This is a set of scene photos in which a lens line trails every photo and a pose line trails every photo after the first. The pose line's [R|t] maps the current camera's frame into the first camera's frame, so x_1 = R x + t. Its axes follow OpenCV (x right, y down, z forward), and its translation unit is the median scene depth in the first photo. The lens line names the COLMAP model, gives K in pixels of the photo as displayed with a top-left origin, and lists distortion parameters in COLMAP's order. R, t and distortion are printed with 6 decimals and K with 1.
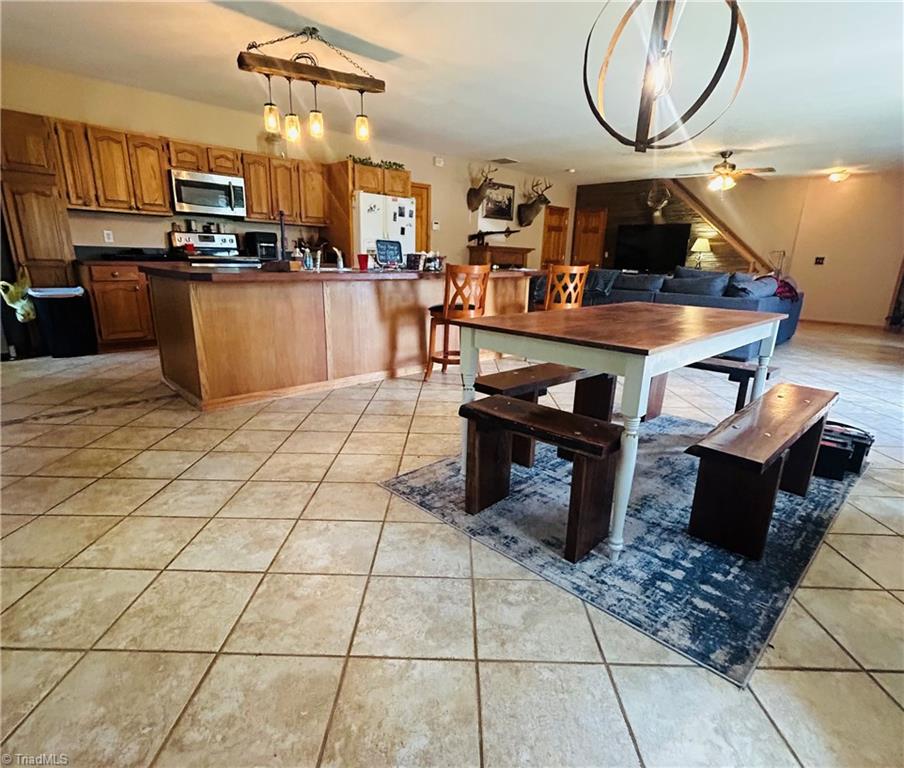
lens RADIAL K [[491.4, 0, 449.3], [0, 491.4, 399.7], [0, 0, 1]] dist [0.001596, 0.003045]
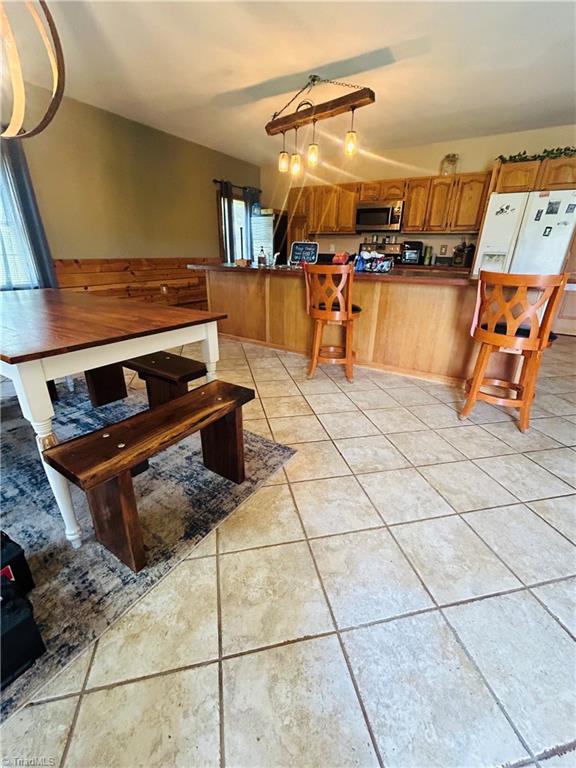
lens RADIAL K [[321.4, 0, 288.0], [0, 321.4, 384.0], [0, 0, 1]] dist [0.000311, 0.000194]
pose [[0.234363, 0.351297, -0.906457, 0.546718], [-0.286971, 0.915875, 0.280751, -0.166766], [0.928828, 0.194329, 0.315459, 0.599323]]
